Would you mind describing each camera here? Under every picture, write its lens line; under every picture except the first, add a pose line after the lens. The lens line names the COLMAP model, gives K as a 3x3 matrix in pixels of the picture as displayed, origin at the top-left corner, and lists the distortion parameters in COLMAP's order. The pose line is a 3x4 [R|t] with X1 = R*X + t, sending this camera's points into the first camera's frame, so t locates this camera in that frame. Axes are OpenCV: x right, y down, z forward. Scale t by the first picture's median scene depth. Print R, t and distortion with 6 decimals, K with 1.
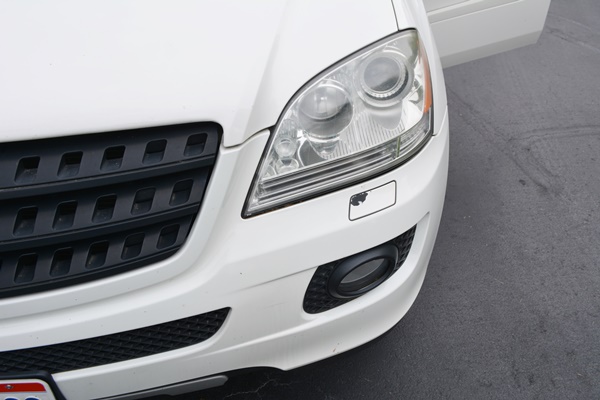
lens RADIAL K [[517.8, 0, 300.0], [0, 517.8, 200.0], [0, 0, 1]] dist [-0.073562, 0.008531]
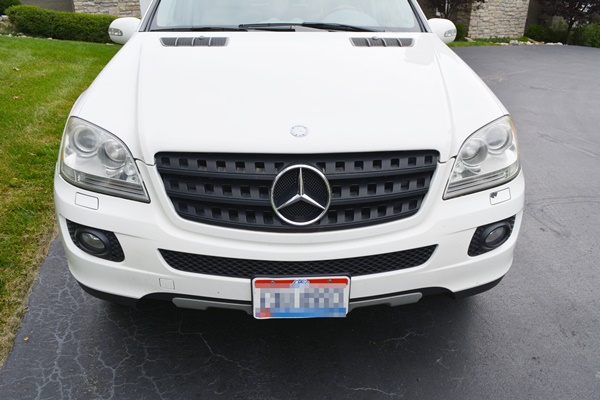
lens RADIAL K [[474.0, 0, 300.0], [0, 474.0, 200.0], [0, 0, 1]] dist [-0.084133, 0.008280]
pose [[0.999868, 0.016237, 0.000889, -0.632176], [-0.015738, 0.979978, -0.198484, 0.385701], [-0.004094, 0.198444, 0.980104, -0.746616]]
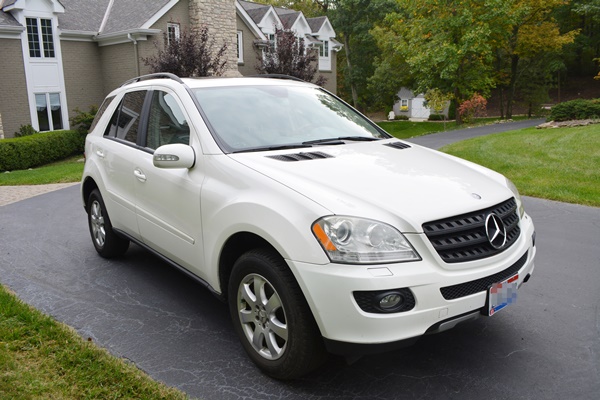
lens RADIAL K [[474.0, 0, 300.0], [0, 474.0, 200.0], [0, 0, 1]] dist [-0.084133, 0.008280]
pose [[0.808010, -0.130318, 0.574576, -3.006536], [0.357987, 0.883155, -0.303121, 0.304500], [-0.467937, 0.450615, 0.760250, -0.770025]]
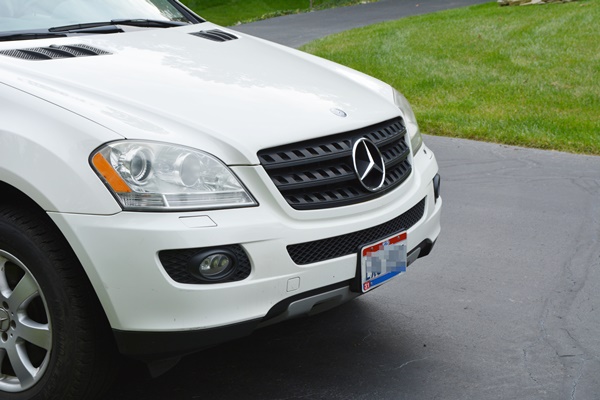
lens RADIAL K [[1179.4, 0, 300.0], [0, 1179.4, 200.0], [0, 0, 1]] dist [0.026450, 0.059399]
pose [[0.612810, -0.161995, 0.773448, -4.171702], [0.451132, 0.875309, -0.174107, 0.813378], [-0.648801, 0.455622, 0.609479, -1.636333]]
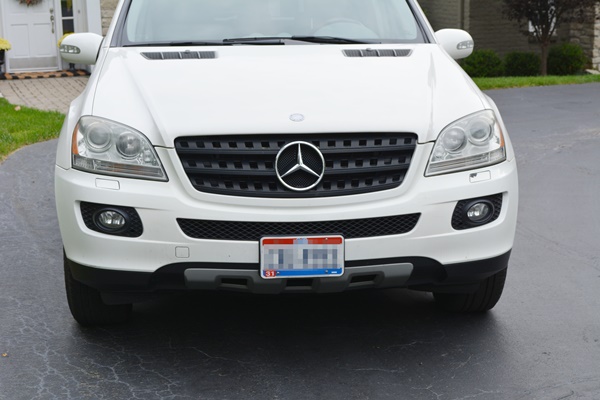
lens RADIAL K [[1066.2, 0, 300.0], [0, 1066.2, 200.0], [0, 0, 1]] dist [0.107960, -0.174462]
pose [[0.999619, -0.006570, 0.026802, -0.743690], [0.017122, 0.909351, -0.415677, 1.967240], [-0.021642, 0.415978, 0.909117, -3.058242]]
